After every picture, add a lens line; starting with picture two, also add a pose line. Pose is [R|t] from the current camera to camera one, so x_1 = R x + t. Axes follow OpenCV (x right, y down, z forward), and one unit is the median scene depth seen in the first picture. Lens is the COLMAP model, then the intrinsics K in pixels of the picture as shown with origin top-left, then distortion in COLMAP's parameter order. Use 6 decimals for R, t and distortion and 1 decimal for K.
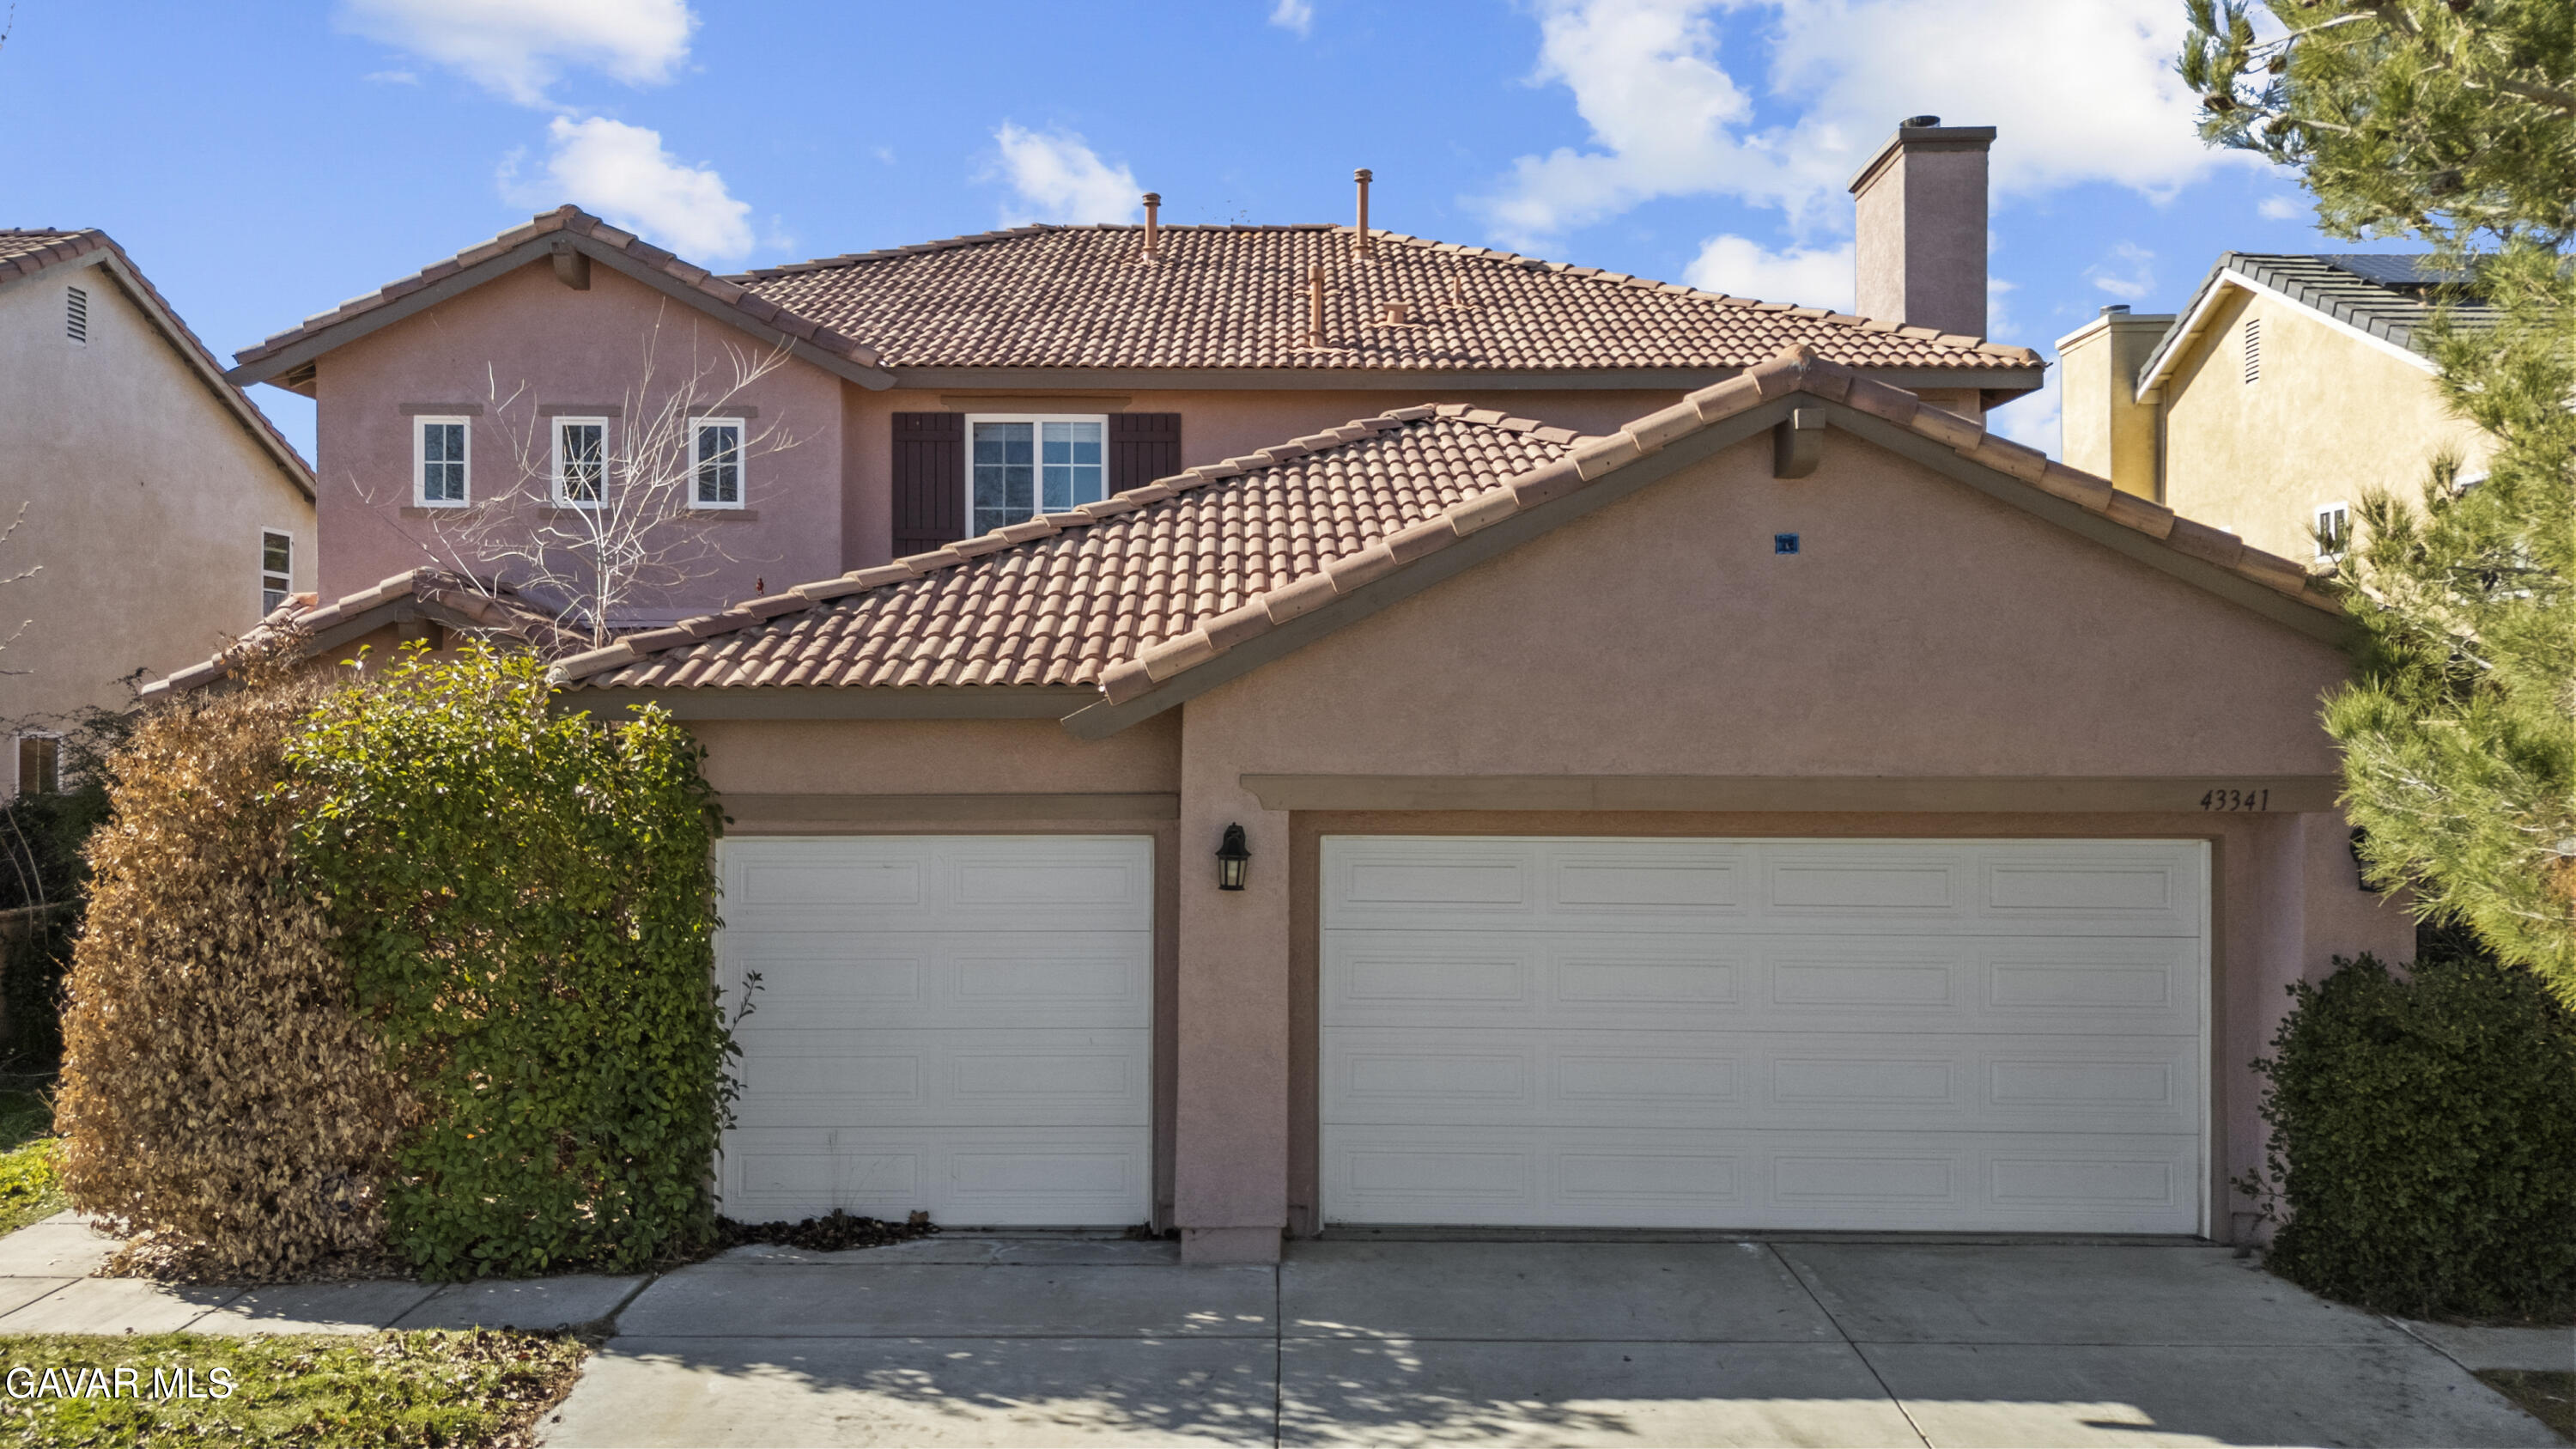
lens RADIAL K [[1910.2, 0, 1288.0], [0, 1910.2, 724.5], [0, 0, 1]] dist [0.035000, -0.006400]
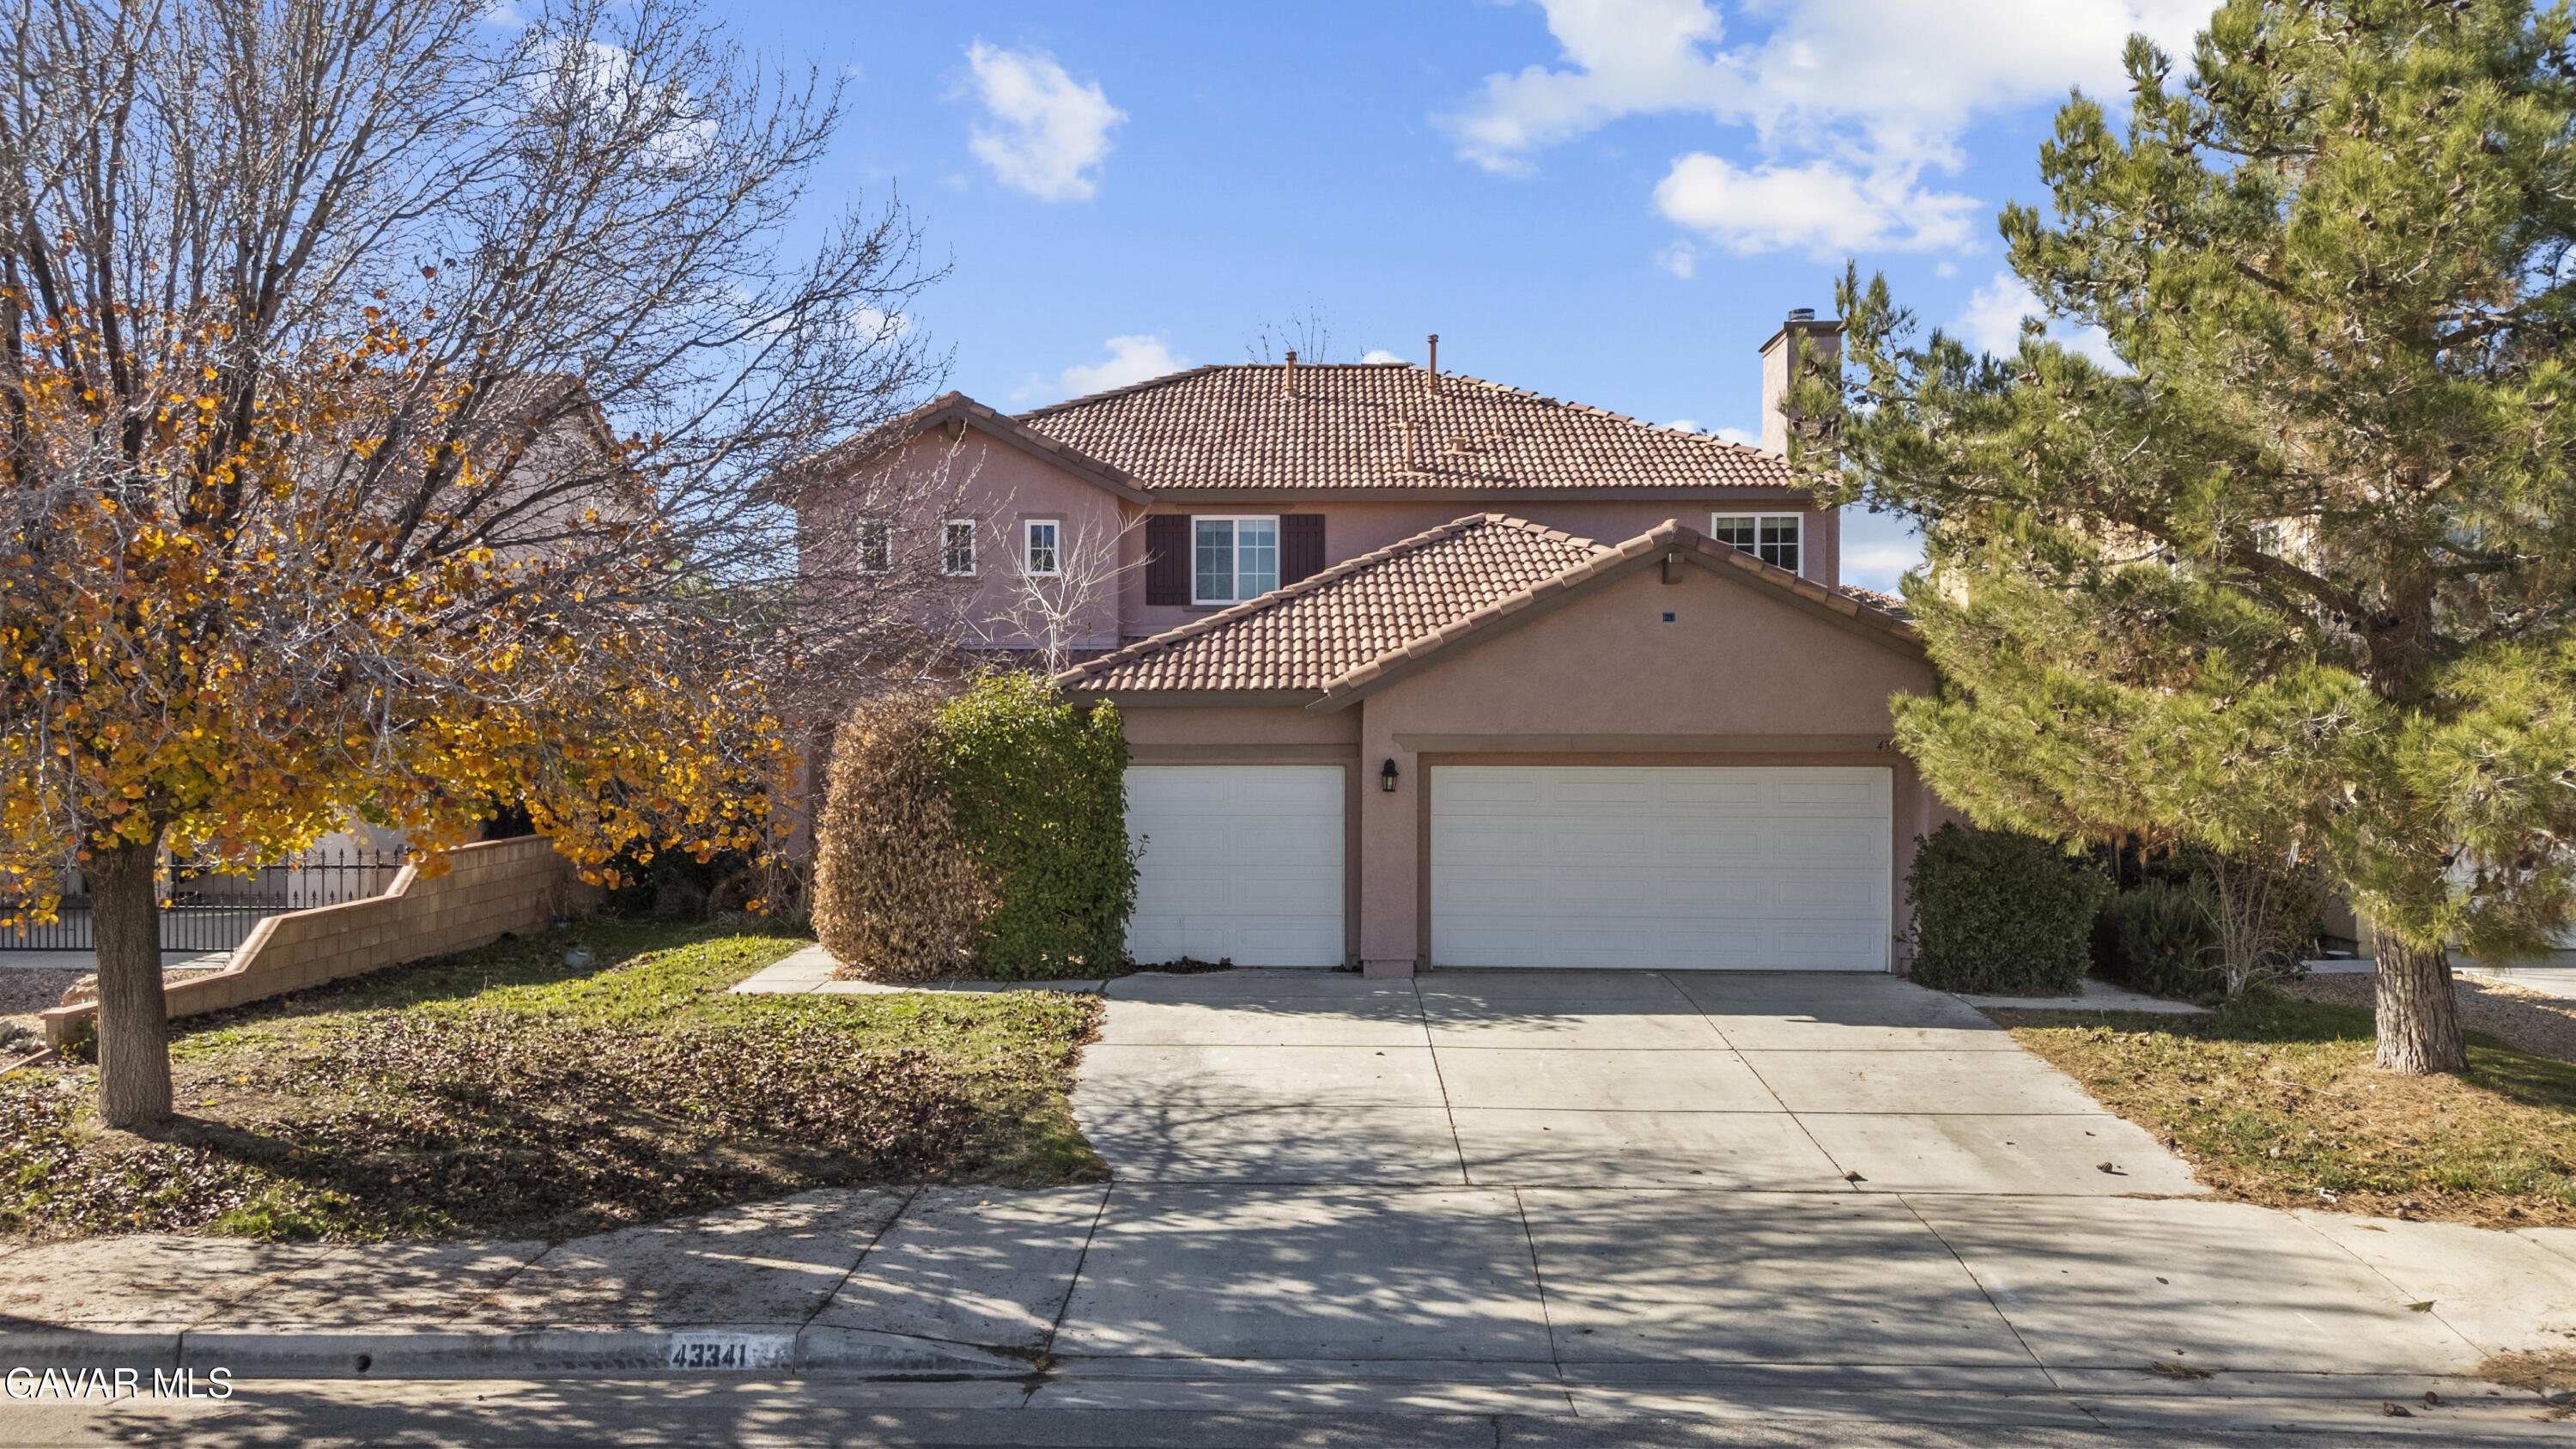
lens RADIAL K [[1910.2, 0, 1288.0], [0, 1910.2, 724.5], [0, 0, 1]] dist [0.035000, -0.006400]
pose [[0.999902, -0.001142, -0.013945, -0.089880], [0.001273, 0.999955, 0.009373, -0.002116], [0.013934, -0.009389, 0.999859, -0.835030]]
